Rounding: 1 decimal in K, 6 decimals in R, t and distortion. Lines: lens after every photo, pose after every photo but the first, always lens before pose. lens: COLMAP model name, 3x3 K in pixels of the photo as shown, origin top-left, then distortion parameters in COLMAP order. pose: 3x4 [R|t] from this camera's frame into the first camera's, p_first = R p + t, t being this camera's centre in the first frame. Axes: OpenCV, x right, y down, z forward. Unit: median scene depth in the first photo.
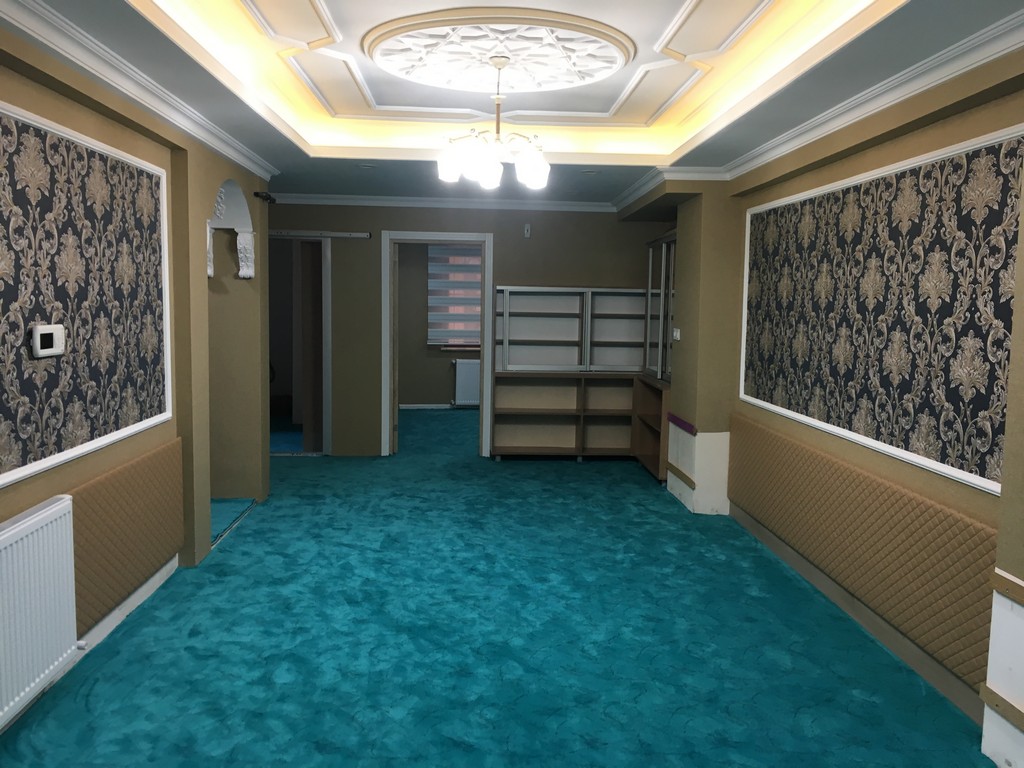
lens RADIAL K [[864.4, 0, 516.3], [0, 864.4, 383.8], [0, 0, 1]] dist [0.076403, -0.093770]
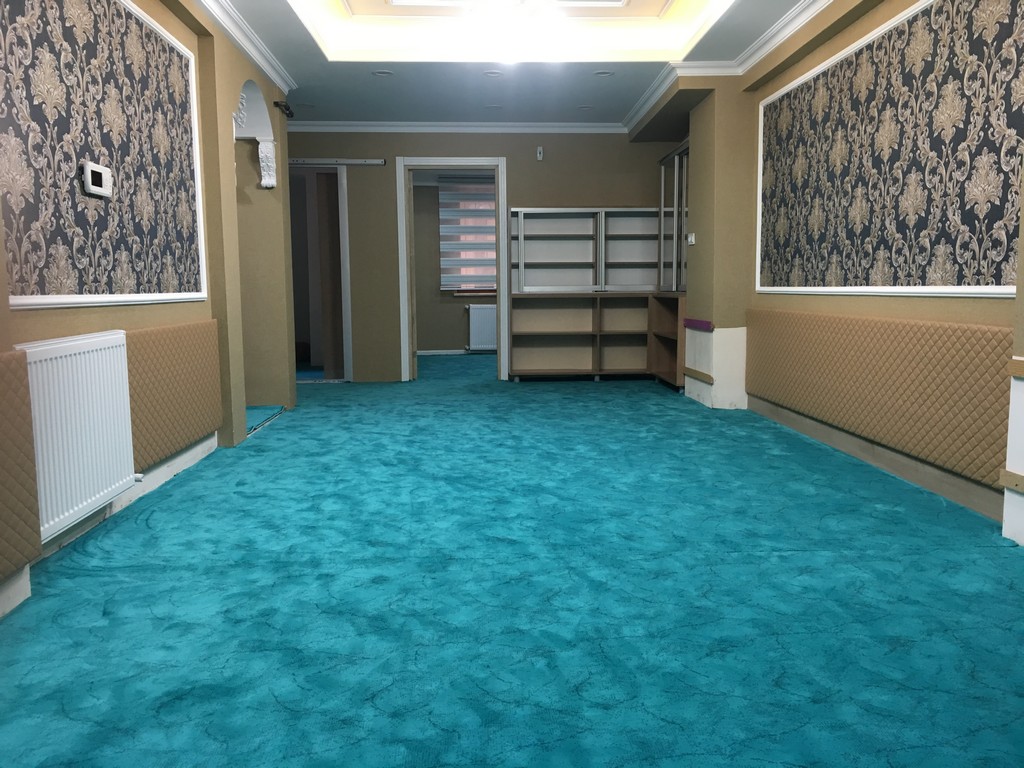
lens RADIAL K [[864.4, 0, 517.0], [0, 864.4, 381.6], [0, 0, 1]] dist [0.076403, -0.093770]
pose [[0.999636, -0.025860, -0.007686, -0.023573], [0.025963, 0.999569, 0.013677, 0.136527], [0.007329, -0.013871, 0.999877, -0.031566]]
